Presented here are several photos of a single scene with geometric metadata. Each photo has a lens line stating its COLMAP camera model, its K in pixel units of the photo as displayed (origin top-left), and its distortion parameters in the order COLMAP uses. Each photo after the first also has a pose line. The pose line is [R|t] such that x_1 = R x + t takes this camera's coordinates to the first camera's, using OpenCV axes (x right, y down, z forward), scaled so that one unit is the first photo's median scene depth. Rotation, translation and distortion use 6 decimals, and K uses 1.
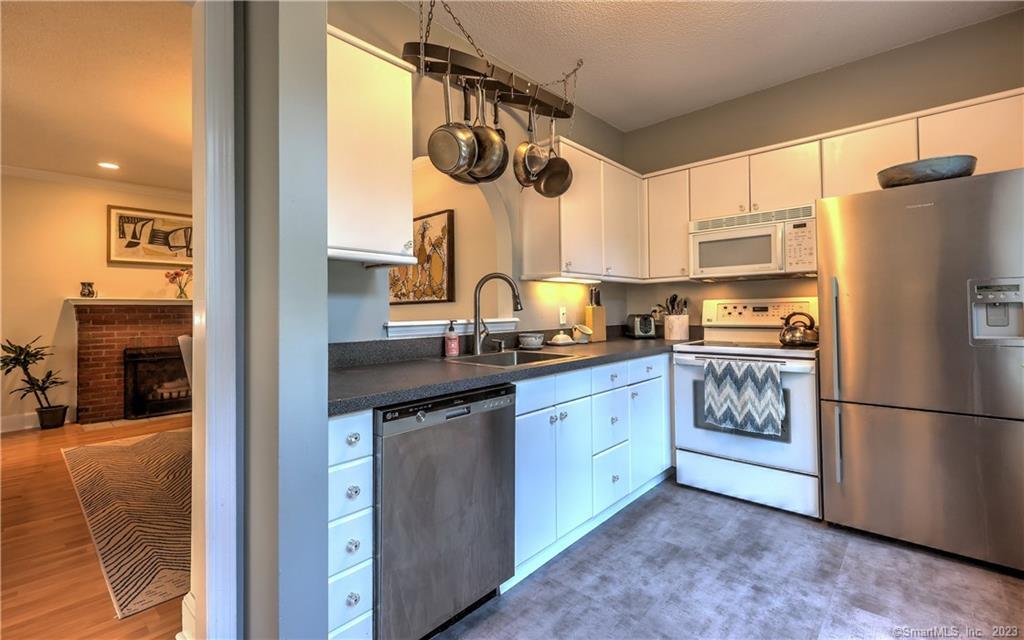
lens RADIAL K [[447.2, 0, 501.2], [0, 447.2, 303.7], [0, 0, 1]] dist [0.000226, 0.000544]
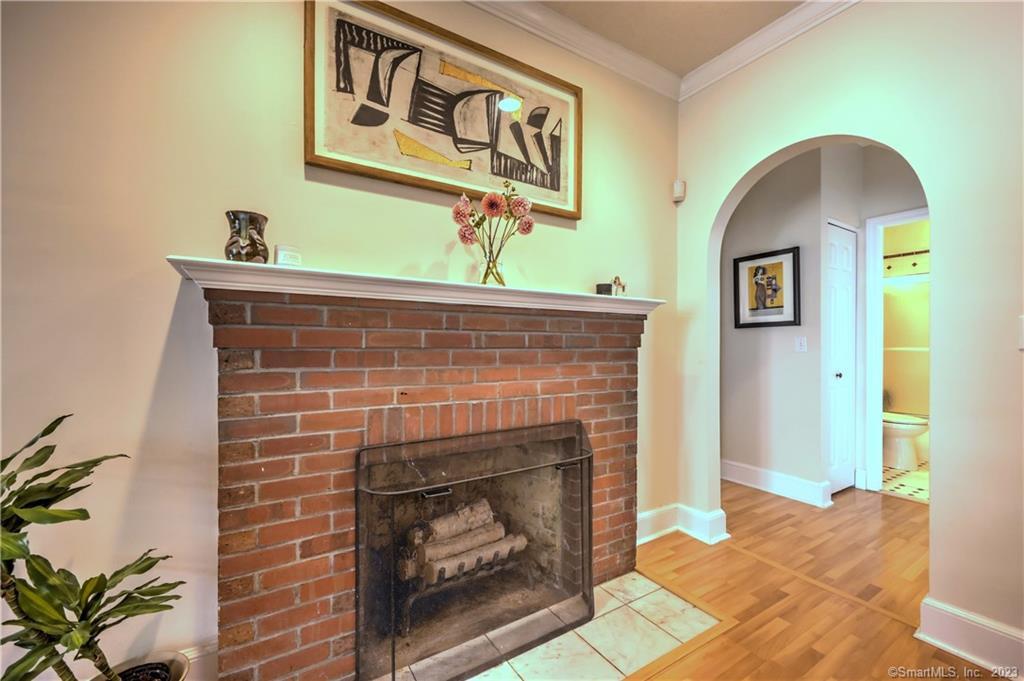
lens RADIAL K [[427.4, 0, 510.9], [0, 427.4, 343.9], [0, 0, 1]] dist [0.000176, -0.000268]
pose [[0.970135, 0.007845, -0.242440, -0.666275], [-0.005213, 0.999920, 0.011493, 0.028158], [0.242511, -0.009886, 0.970098, 0.742358]]
